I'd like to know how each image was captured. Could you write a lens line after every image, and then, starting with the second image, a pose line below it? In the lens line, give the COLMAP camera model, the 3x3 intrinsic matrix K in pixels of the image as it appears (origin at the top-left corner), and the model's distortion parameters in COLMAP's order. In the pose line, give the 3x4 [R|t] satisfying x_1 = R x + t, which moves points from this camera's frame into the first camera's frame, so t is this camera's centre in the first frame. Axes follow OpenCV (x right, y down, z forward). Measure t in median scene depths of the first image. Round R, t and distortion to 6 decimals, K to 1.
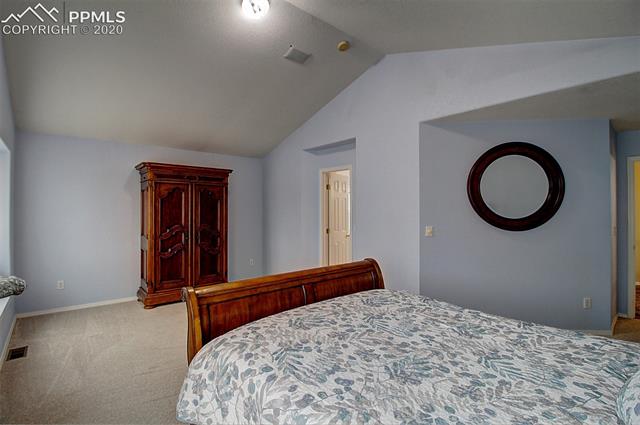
lens RADIAL K [[295.9, 0, 320.0], [0, 295.9, 212.5], [0, 0, 1]] dist [0.000797, 0.000161]
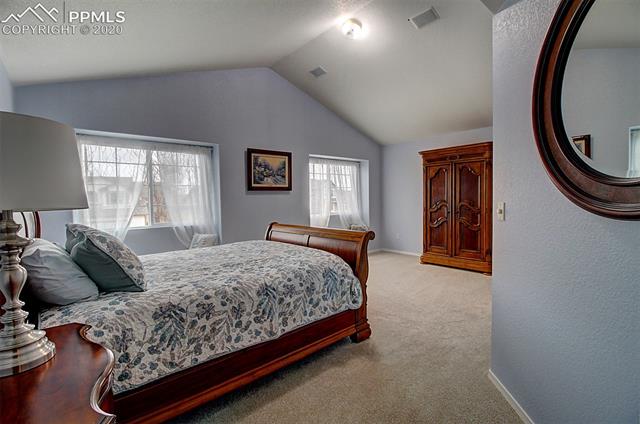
lens RADIAL K [[295.9, 0, 320.0], [0, 295.9, 212.0], [0, 0, 1]] dist [0.000797, 0.000161]
pose [[0.051836, 0.049012, -0.997452, 0.663447], [0.024384, 0.998435, 0.050328, 0.017018], [0.998358, -0.026930, 0.050559, 0.460151]]
